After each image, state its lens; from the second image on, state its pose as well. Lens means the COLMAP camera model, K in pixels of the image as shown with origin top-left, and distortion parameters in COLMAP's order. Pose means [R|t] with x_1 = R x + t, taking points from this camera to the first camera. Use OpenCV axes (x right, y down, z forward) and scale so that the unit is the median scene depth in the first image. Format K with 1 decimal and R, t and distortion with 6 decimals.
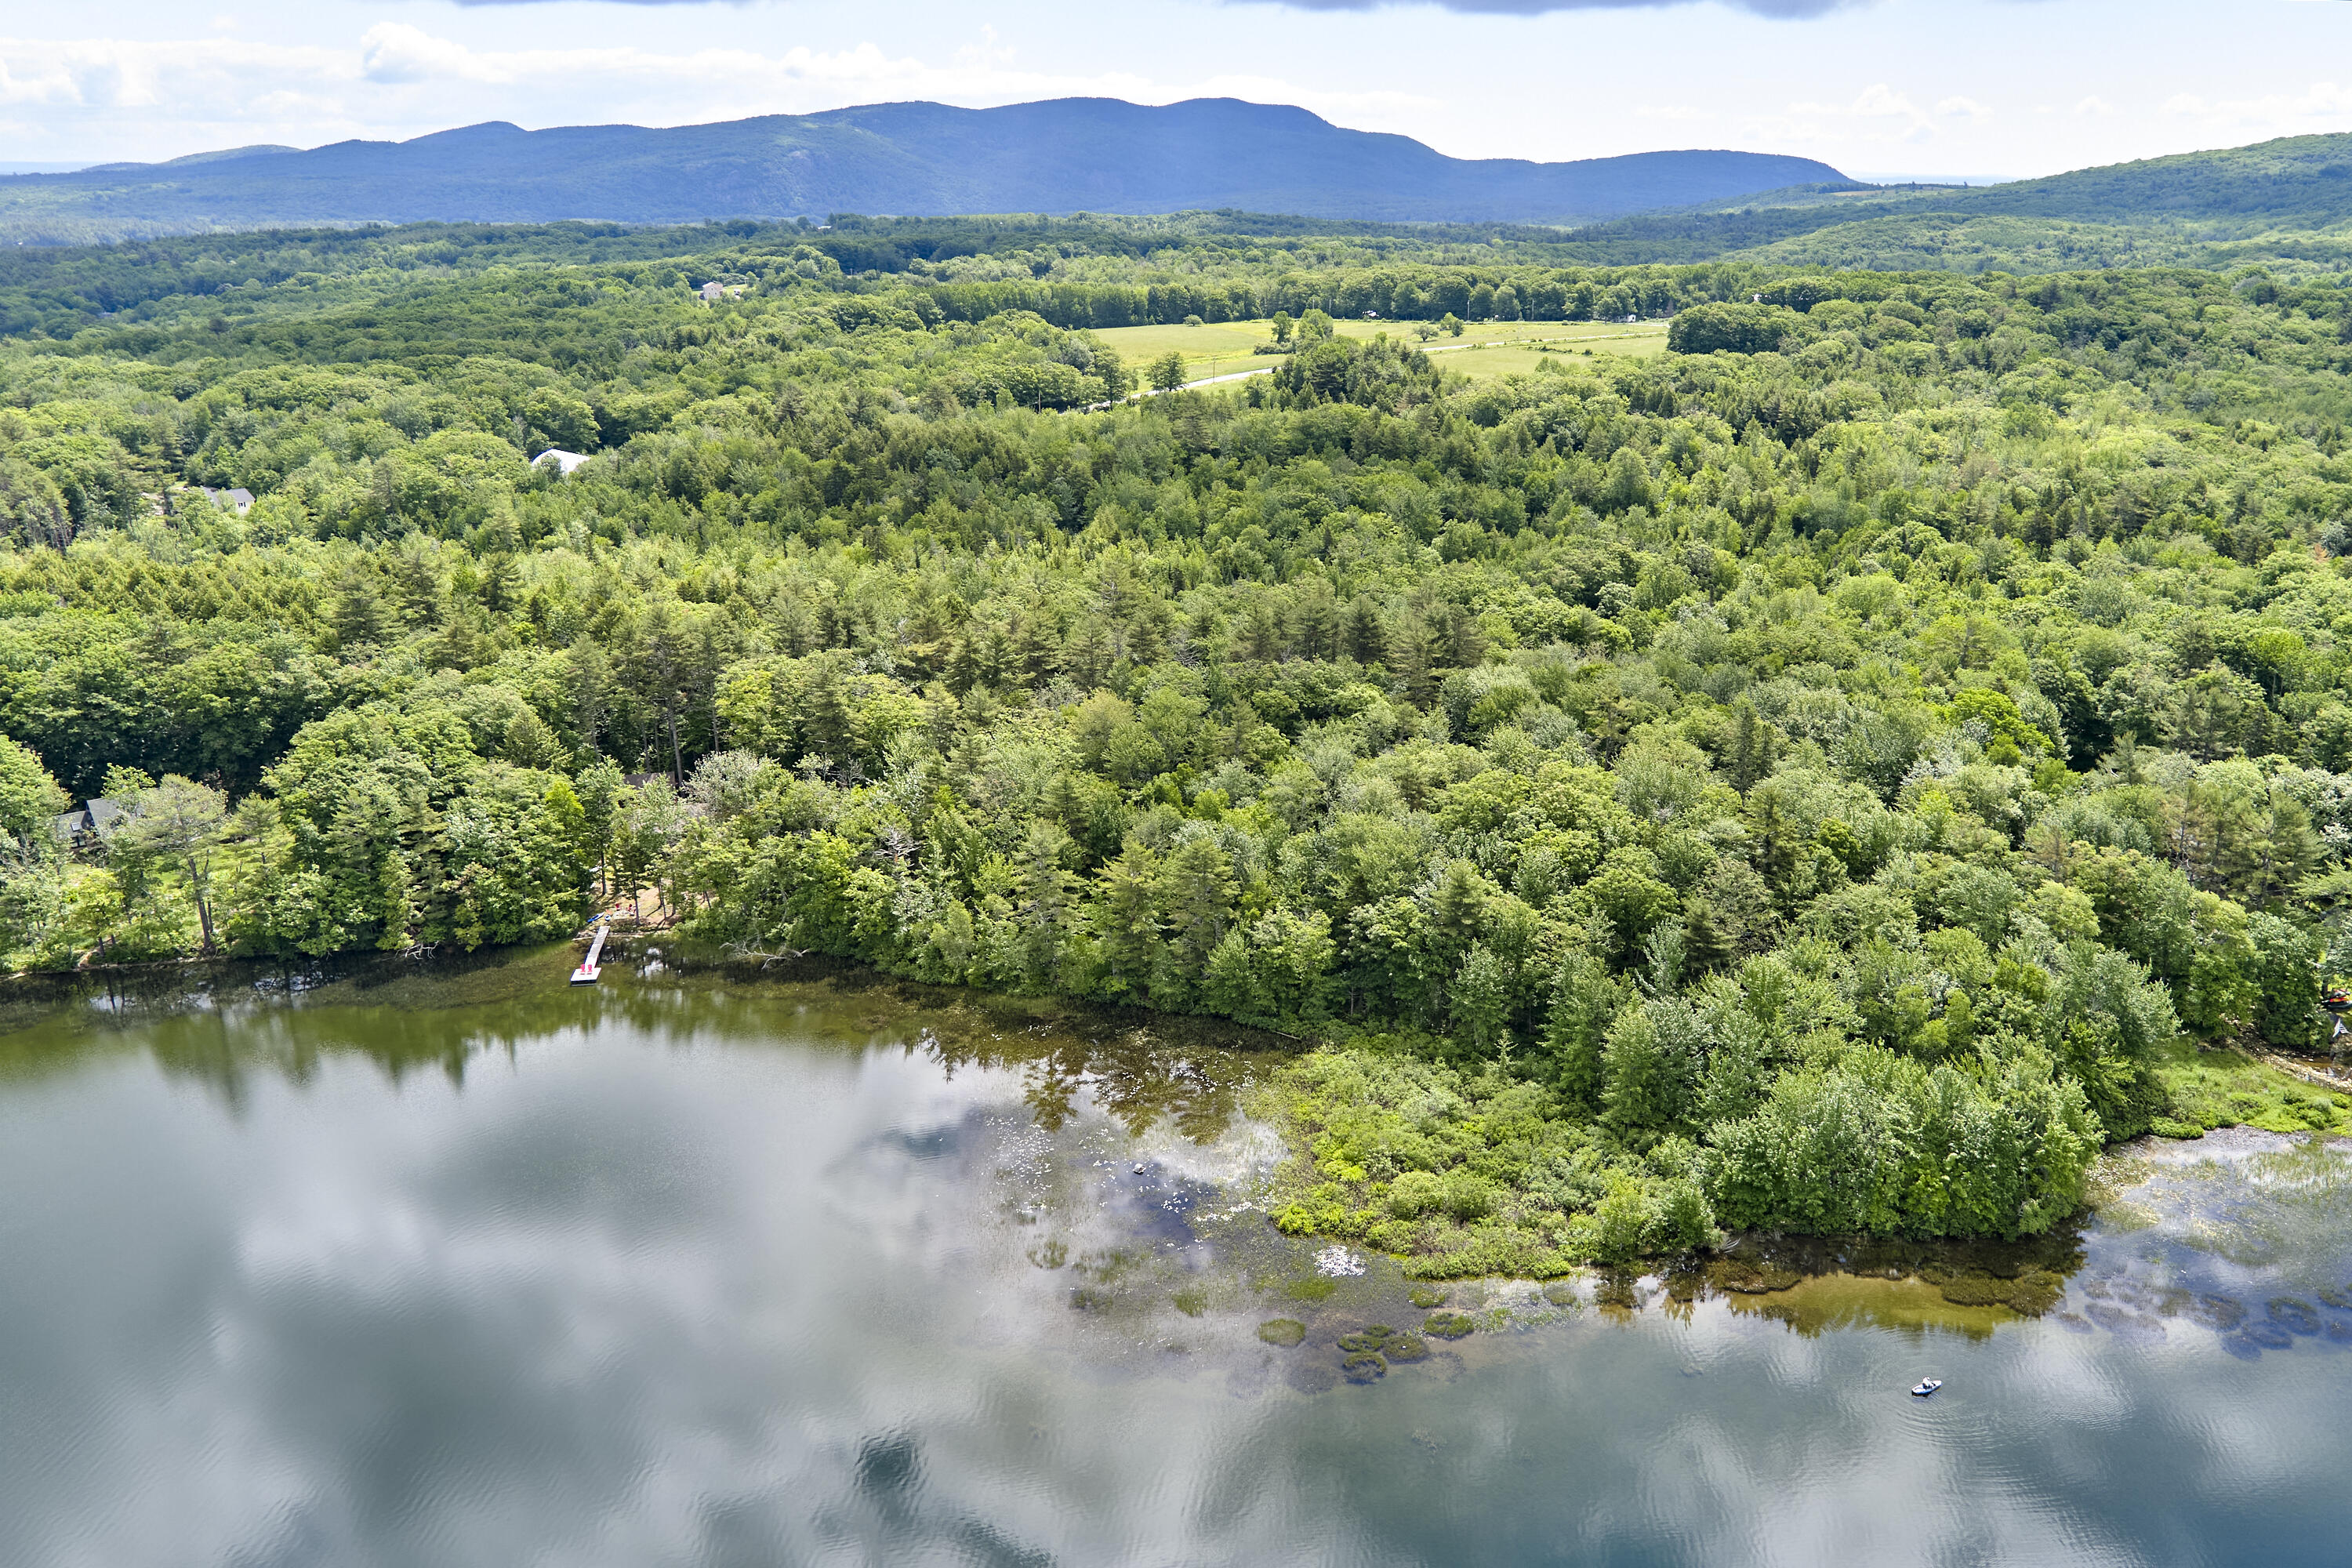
lens RADIAL K [[1936.1, 0, 1301.5], [0, 1936.1, 779.6], [0, 0, 1]] dist [0.000651, 0.018164]
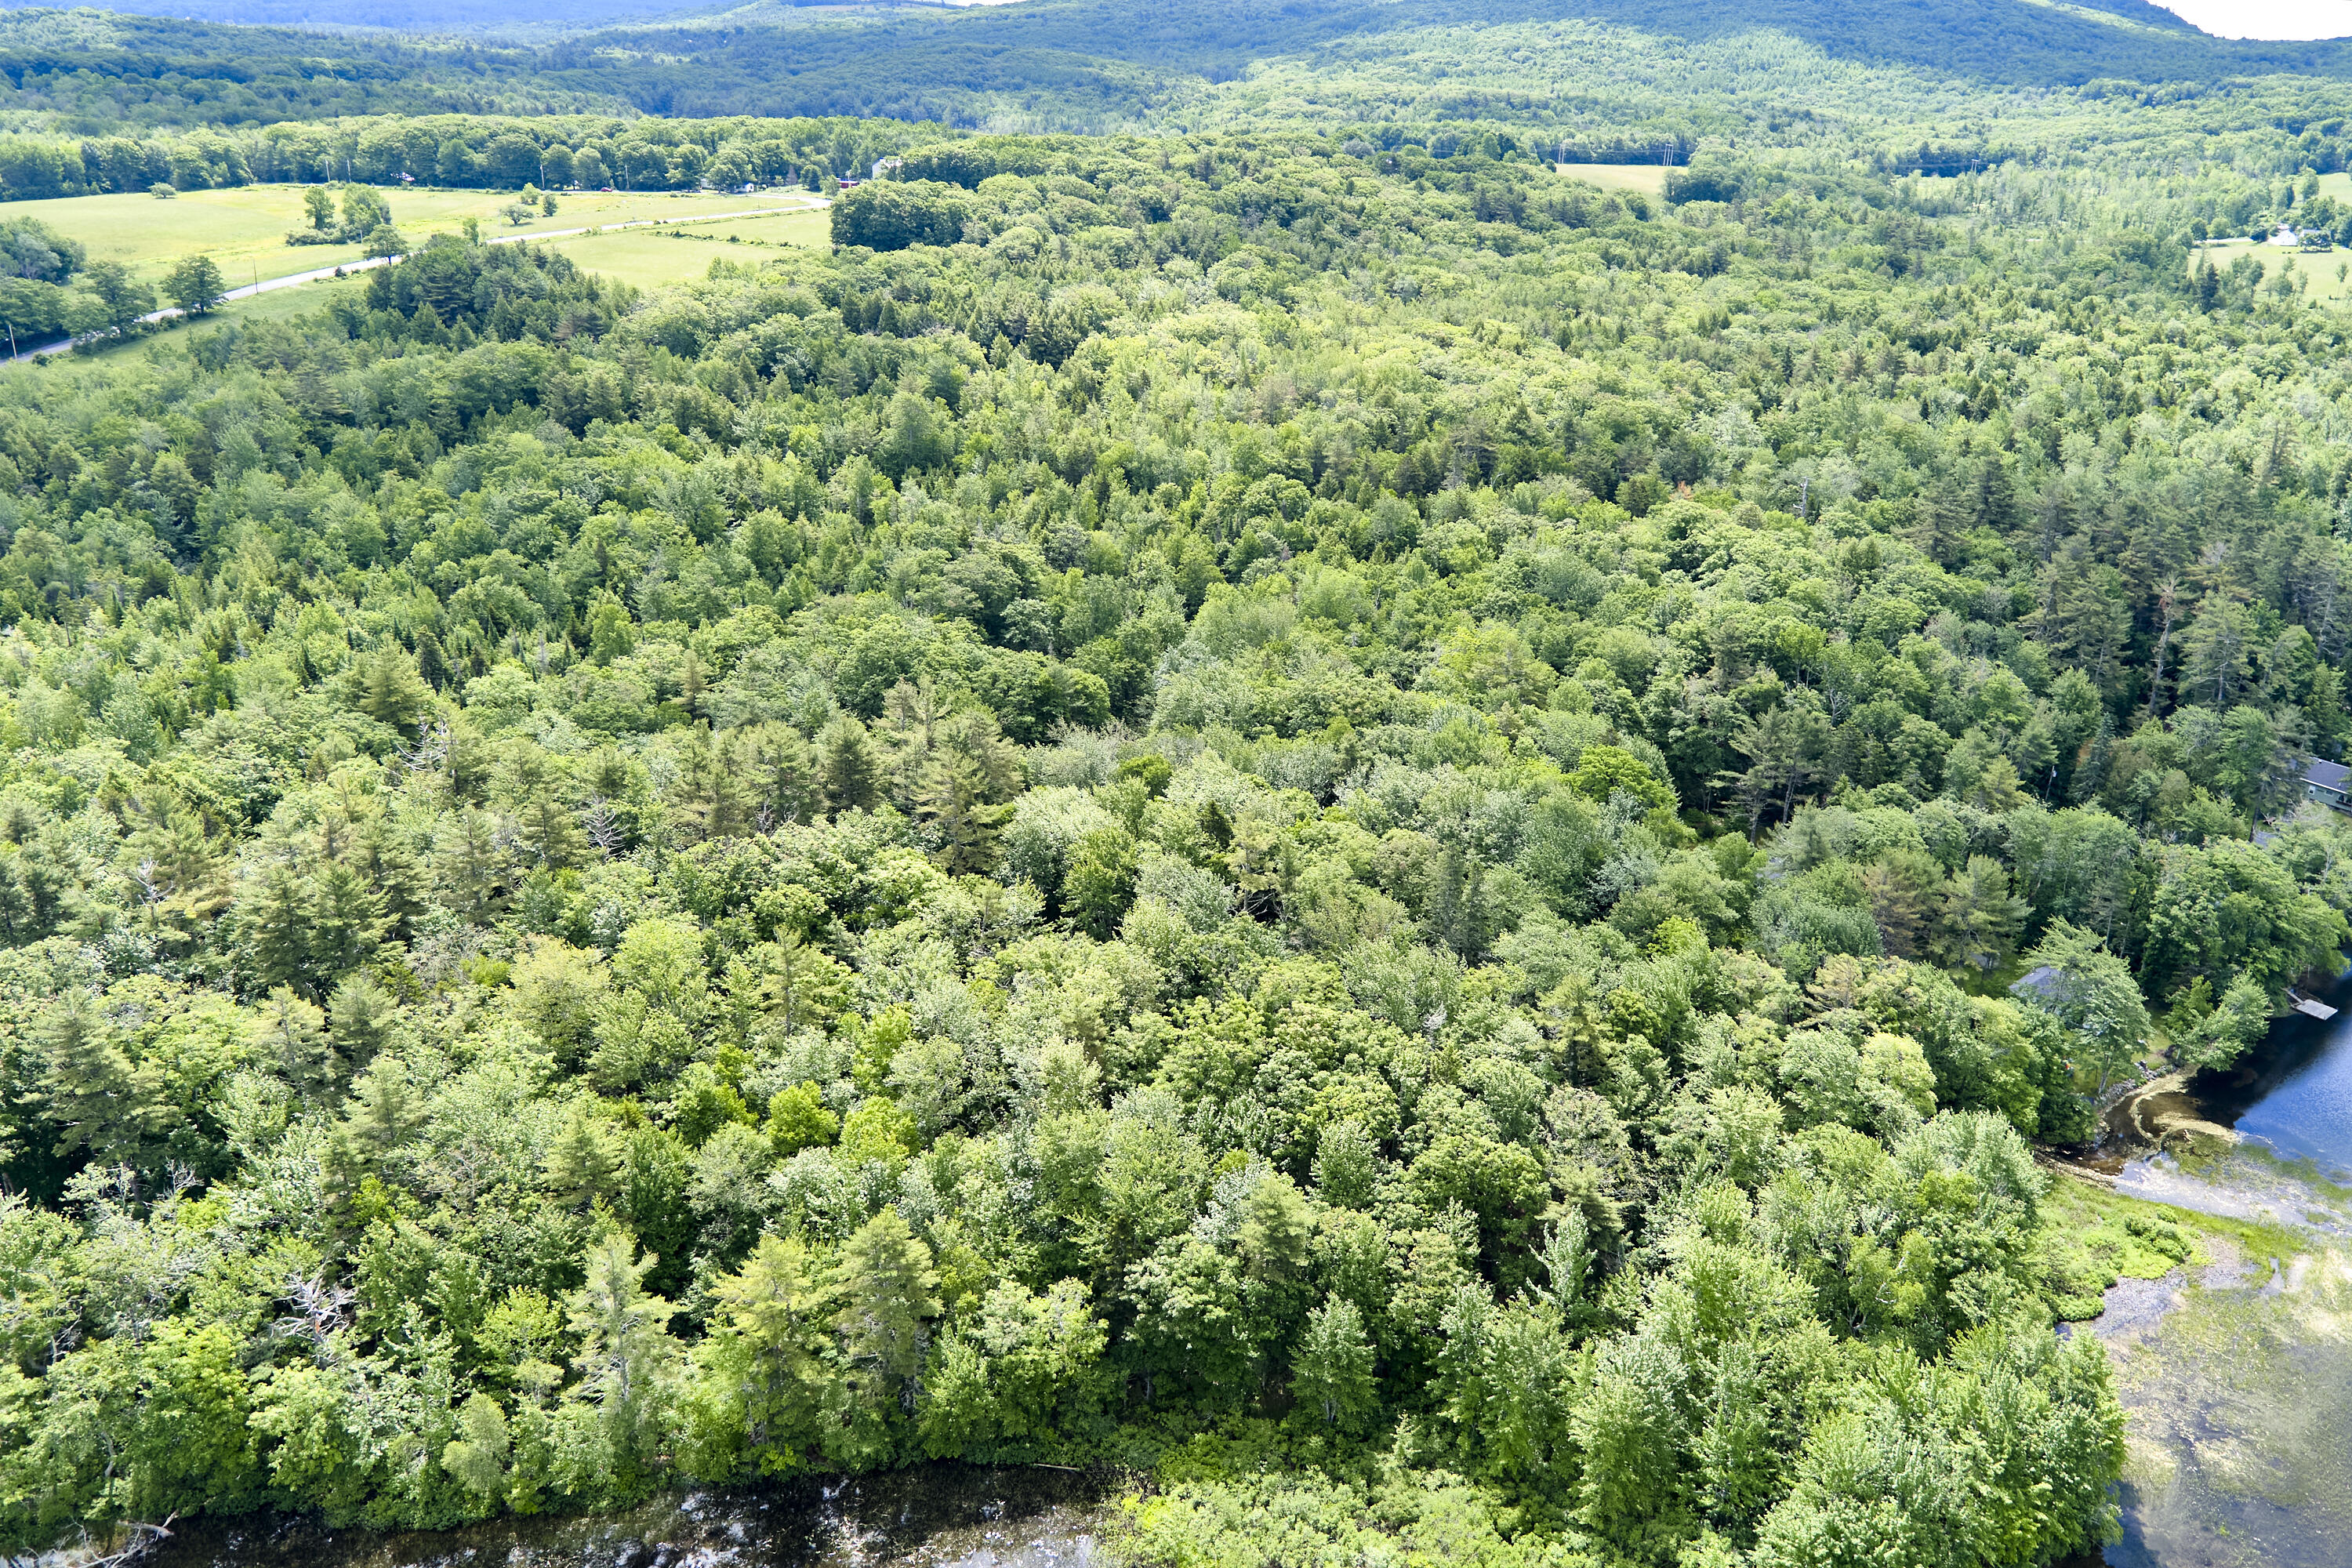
lens RADIAL K [[1943.0, 0, 1300.5], [0, 1943.0, 780.3], [0, 0, 1]] dist [-0.001115, 0.019970]
pose [[0.874182, -0.152429, 0.461054, -0.180675], [0.110332, 0.986972, 0.117107, -0.154347], [-0.472897, -0.051503, 0.879611, 0.299355]]
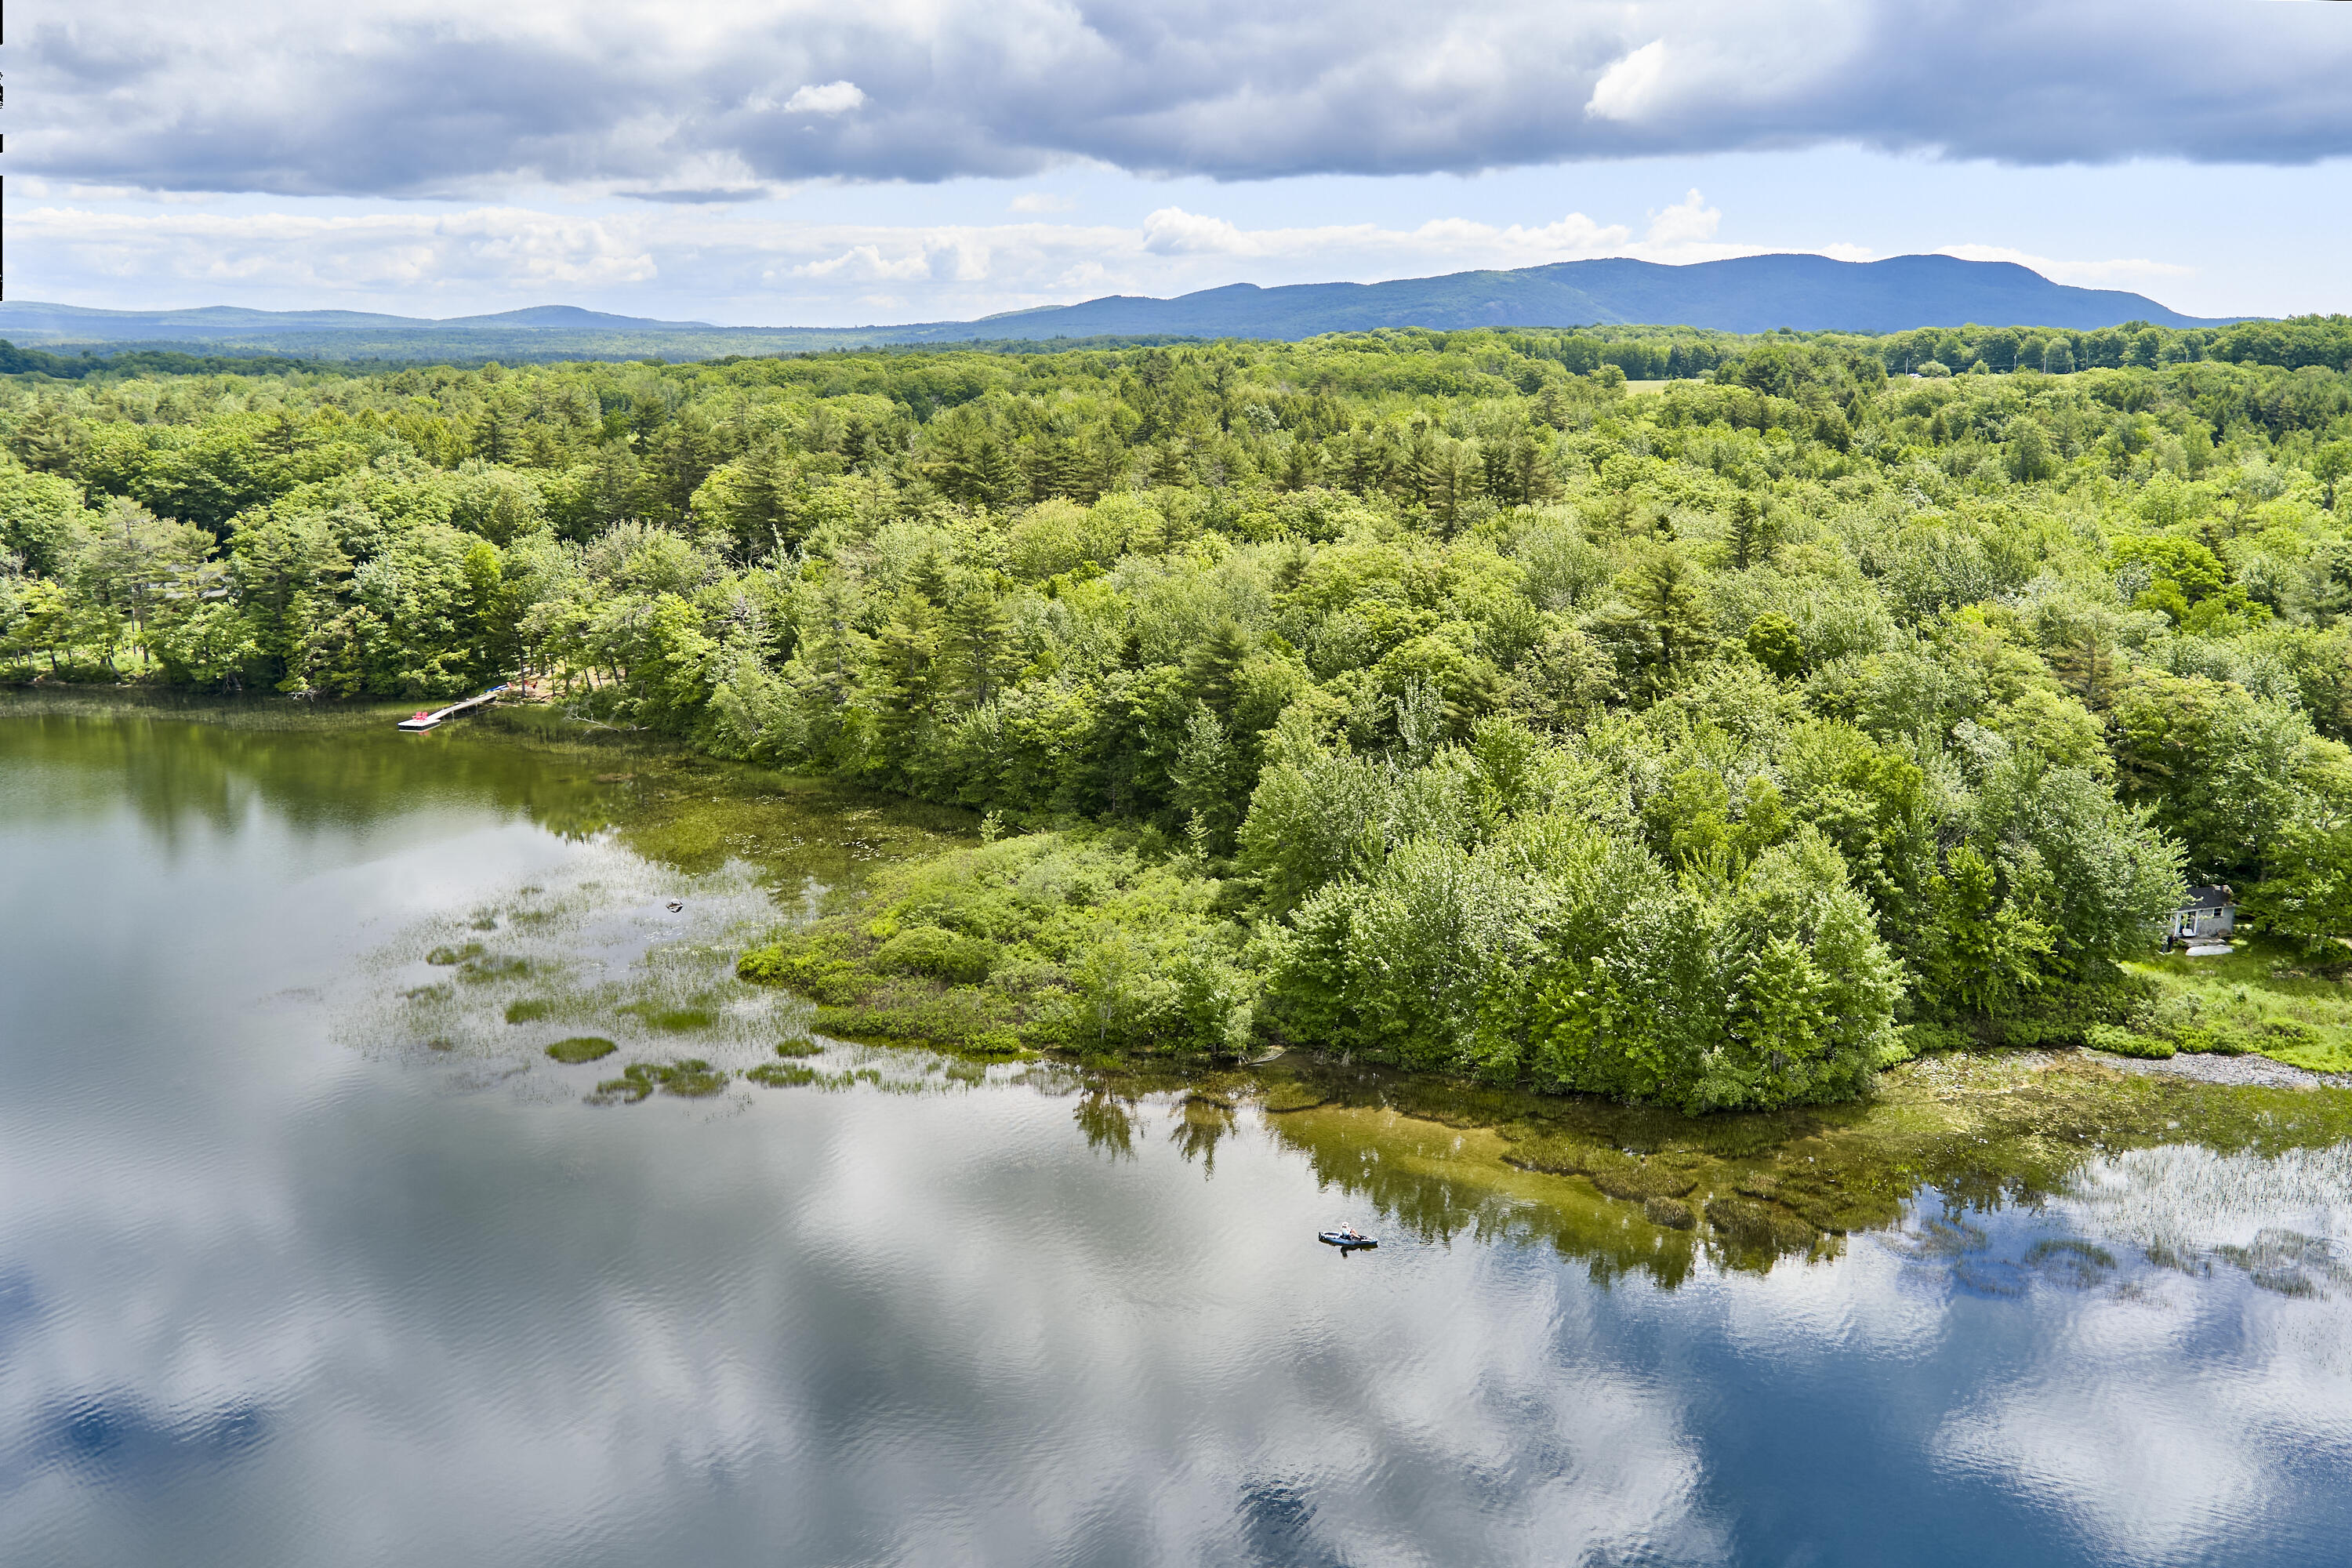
lens RADIAL K [[1936.1, 0, 1300.9], [0, 1936.1, 787.2], [0, 0, 1]] dist [0.000651, 0.018164]
pose [[0.938453, 0.084928, -0.334804, 0.306112], [-0.110407, 0.992205, -0.057781, 0.124575], [0.327287, 0.091190, 0.940515, 0.241709]]
